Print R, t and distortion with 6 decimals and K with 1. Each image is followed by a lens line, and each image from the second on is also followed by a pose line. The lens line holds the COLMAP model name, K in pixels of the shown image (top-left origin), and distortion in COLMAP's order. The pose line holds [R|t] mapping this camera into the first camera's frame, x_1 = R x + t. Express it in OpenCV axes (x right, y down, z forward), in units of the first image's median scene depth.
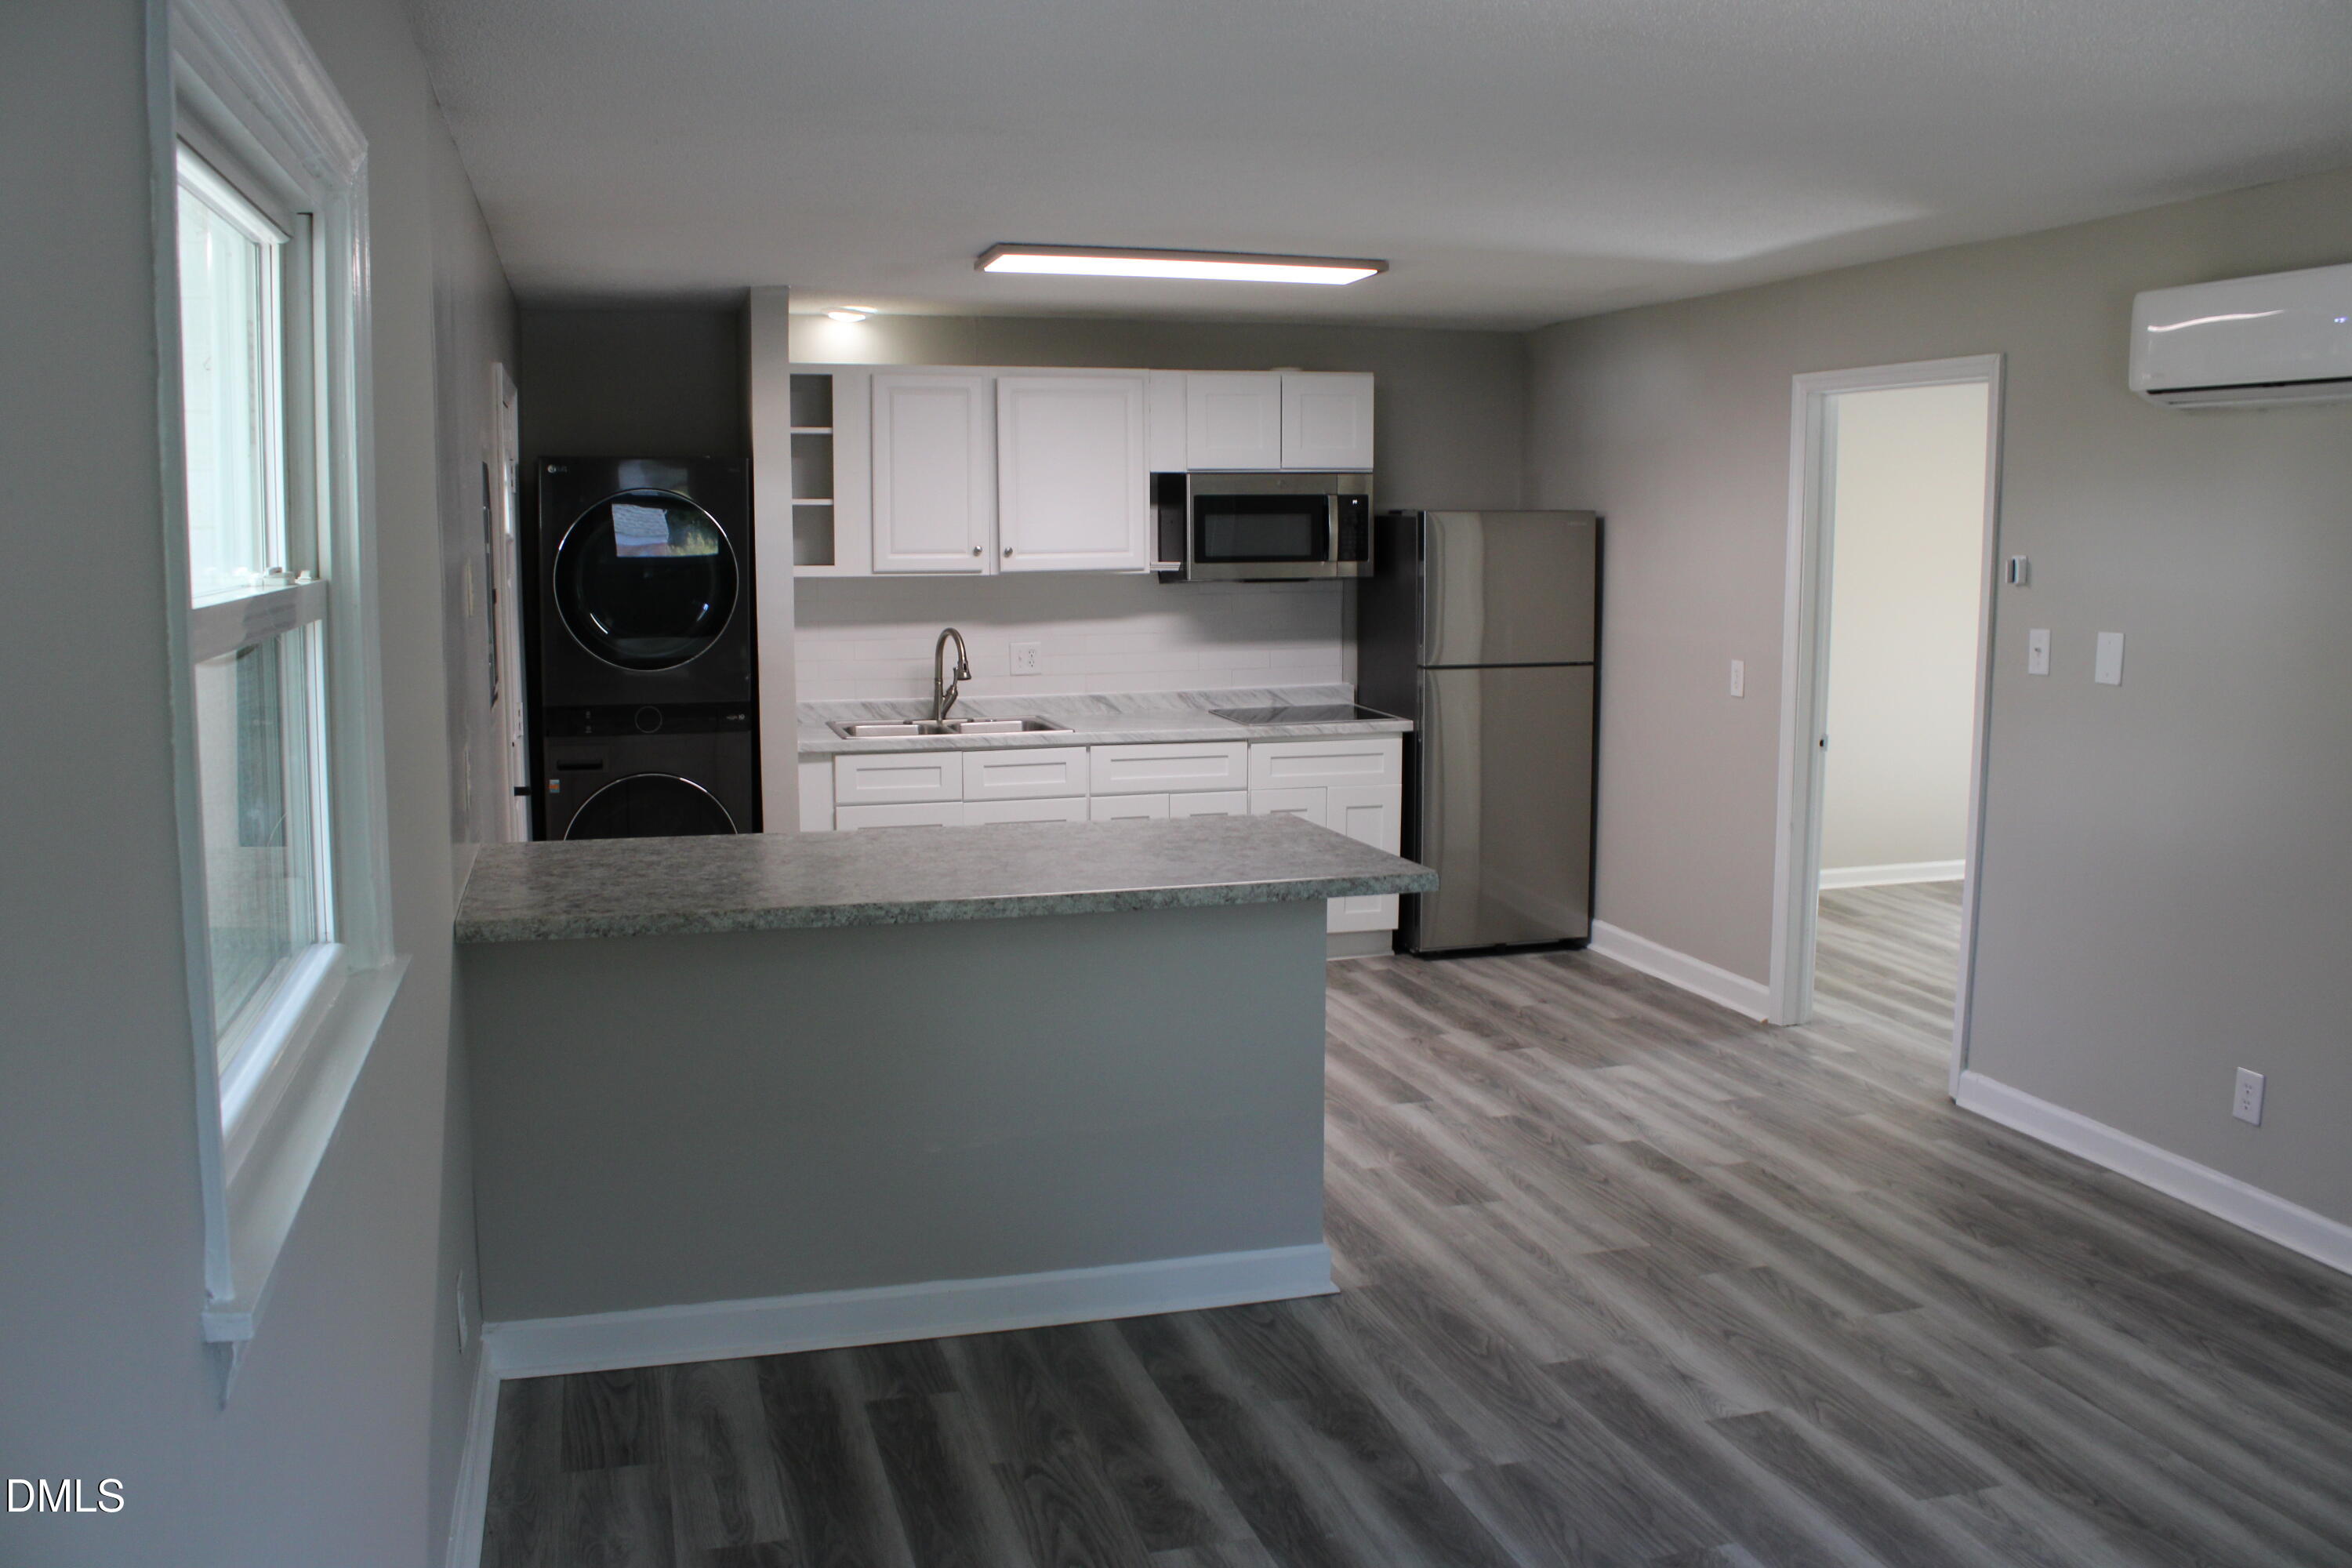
lens RADIAL K [[1955.0, 0, 1176.0], [0, 1955.0, 784.0], [0, 0, 1]] dist [-0.175153, 0.180283]
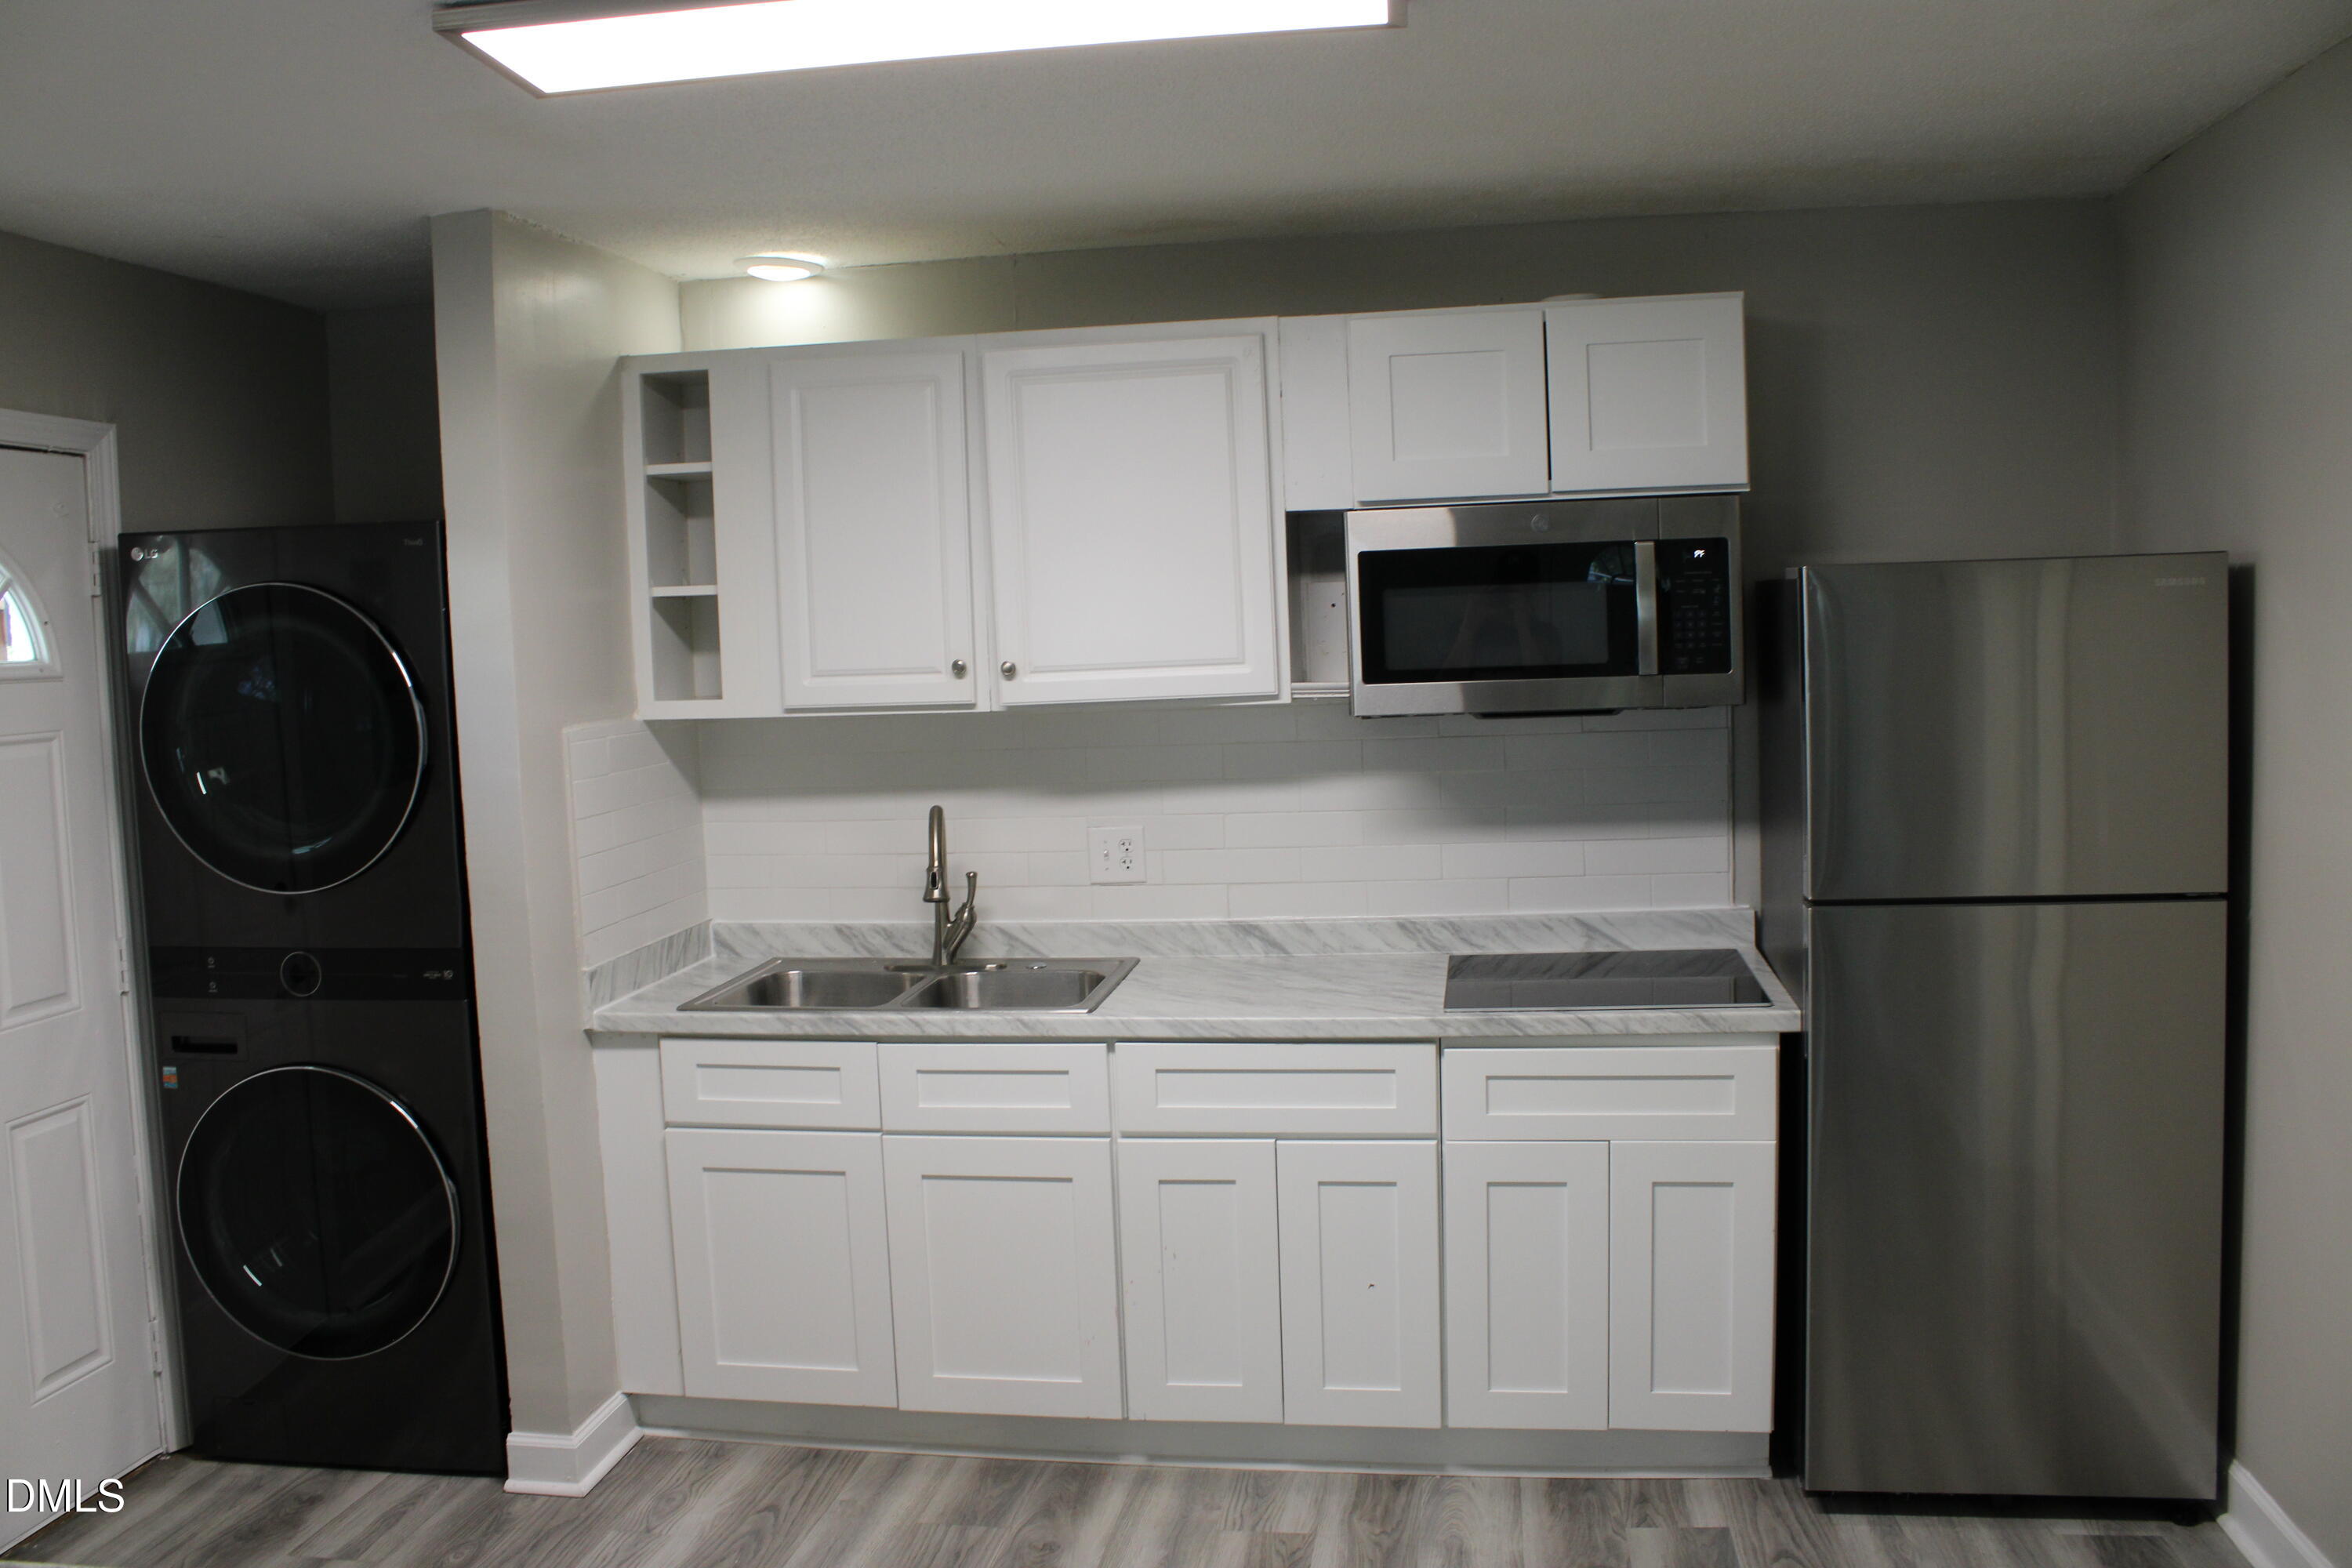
lens RADIAL K [[1955.0, 0, 1176.0], [0, 1955.0, 784.0], [0, 0, 1]] dist [-0.175153, 0.180283]
pose [[0.903633, 0.008014, -0.428233, 0.183617], [-0.025515, 0.999057, -0.035143, -0.067036], [0.427547, 0.042682, 0.902985, 0.512059]]
